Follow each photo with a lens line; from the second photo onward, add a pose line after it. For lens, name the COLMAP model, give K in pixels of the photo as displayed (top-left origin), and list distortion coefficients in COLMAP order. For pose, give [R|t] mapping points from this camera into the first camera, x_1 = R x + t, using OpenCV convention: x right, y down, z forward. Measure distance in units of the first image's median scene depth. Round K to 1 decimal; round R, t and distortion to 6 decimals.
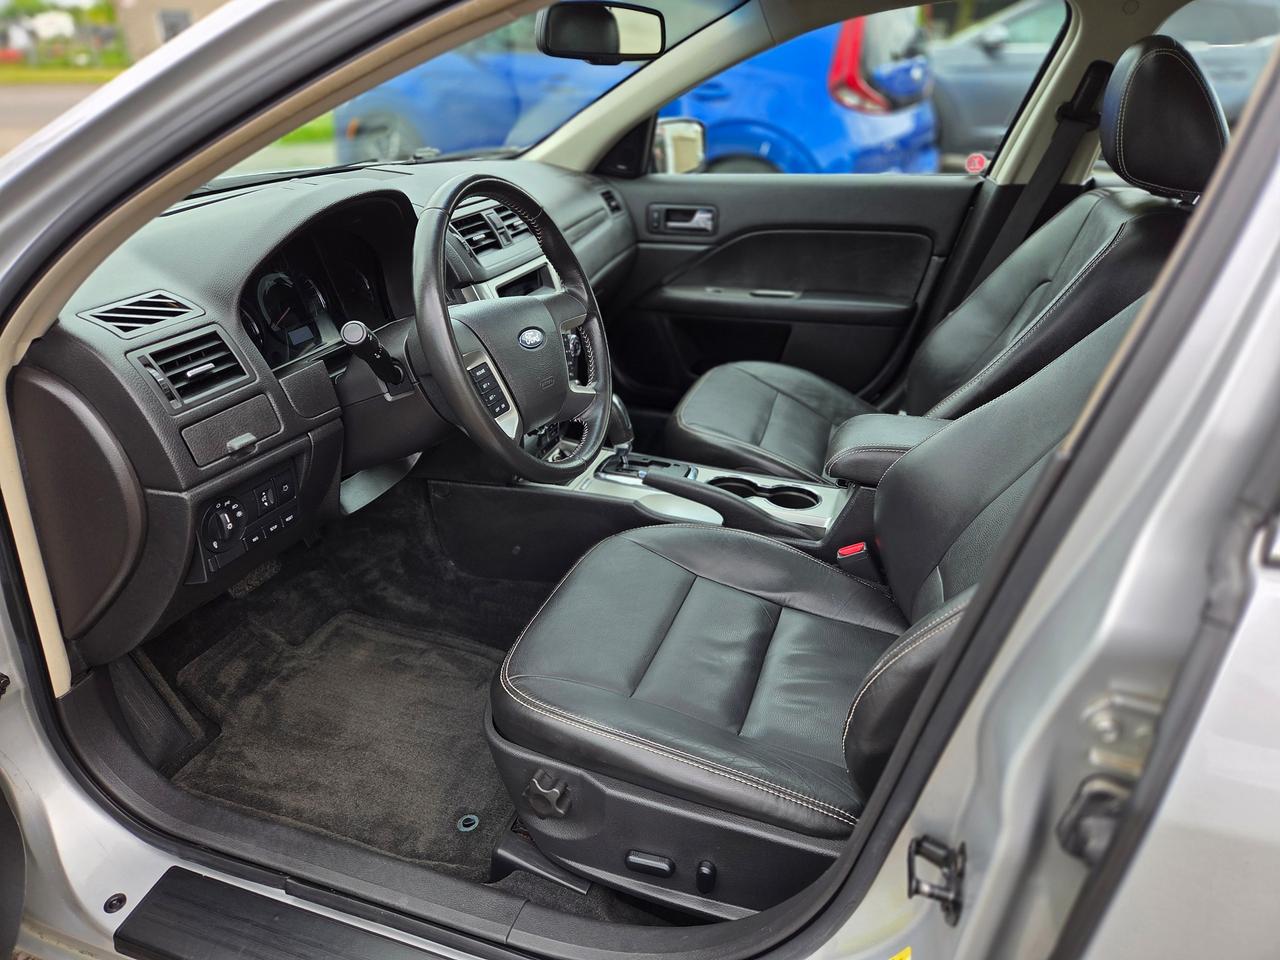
lens RADIAL K [[851.1, 0, 633.6], [0, 851.1, 472.8], [0, 0, 1]] dist [0.079830, -0.078431]
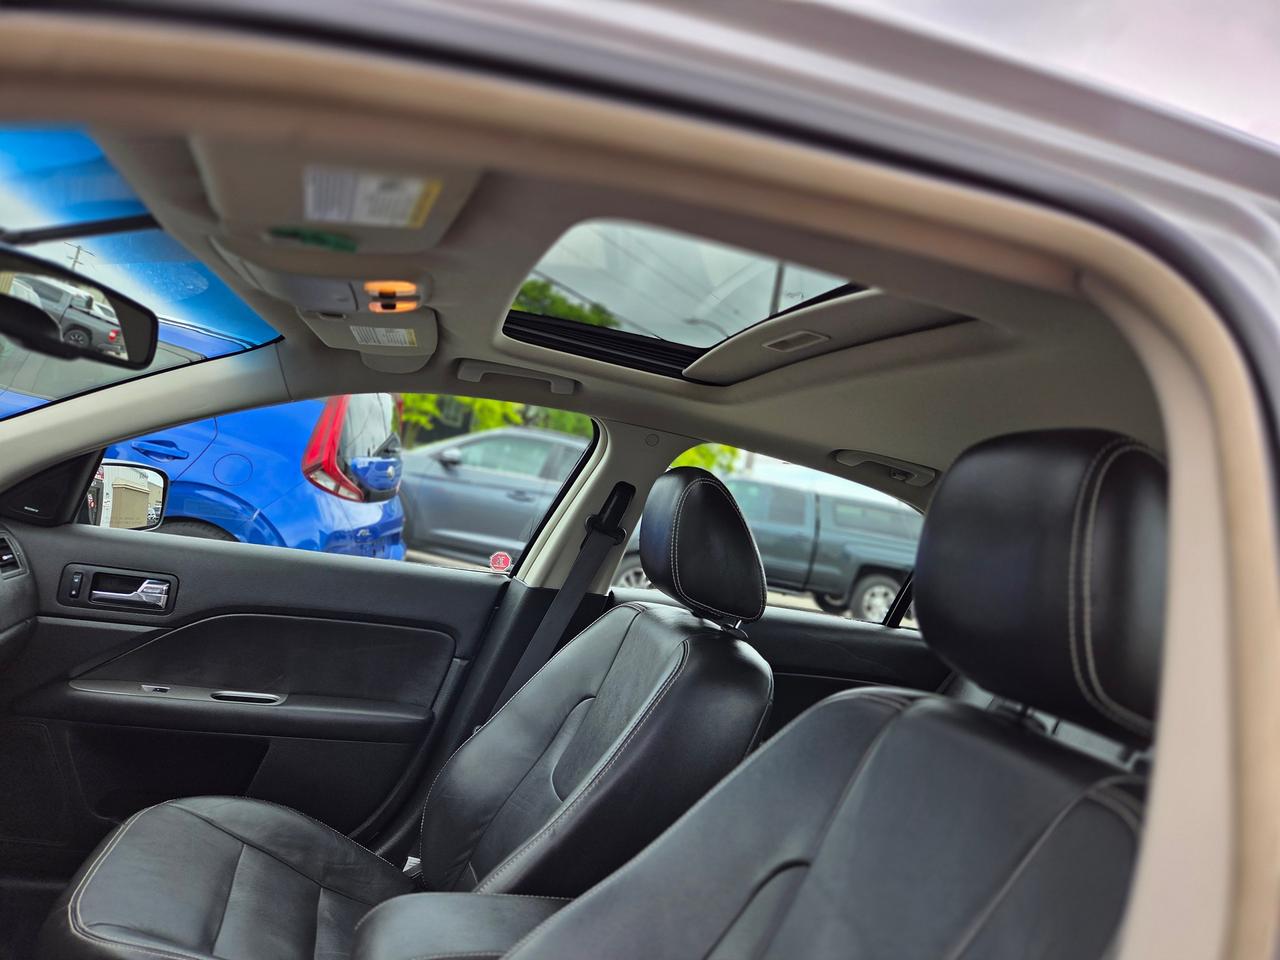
lens RADIAL K [[868.5, 0, 658.2], [0, 868.5, 471.1], [0, 0, 1]] dist [0.073101, -0.072853]
pose [[0.809861, 0.169381, 0.561636, -0.010634], [0.084280, 0.913879, -0.397142, -0.056365], [-0.580535, 0.368964, 0.725840, 0.172460]]
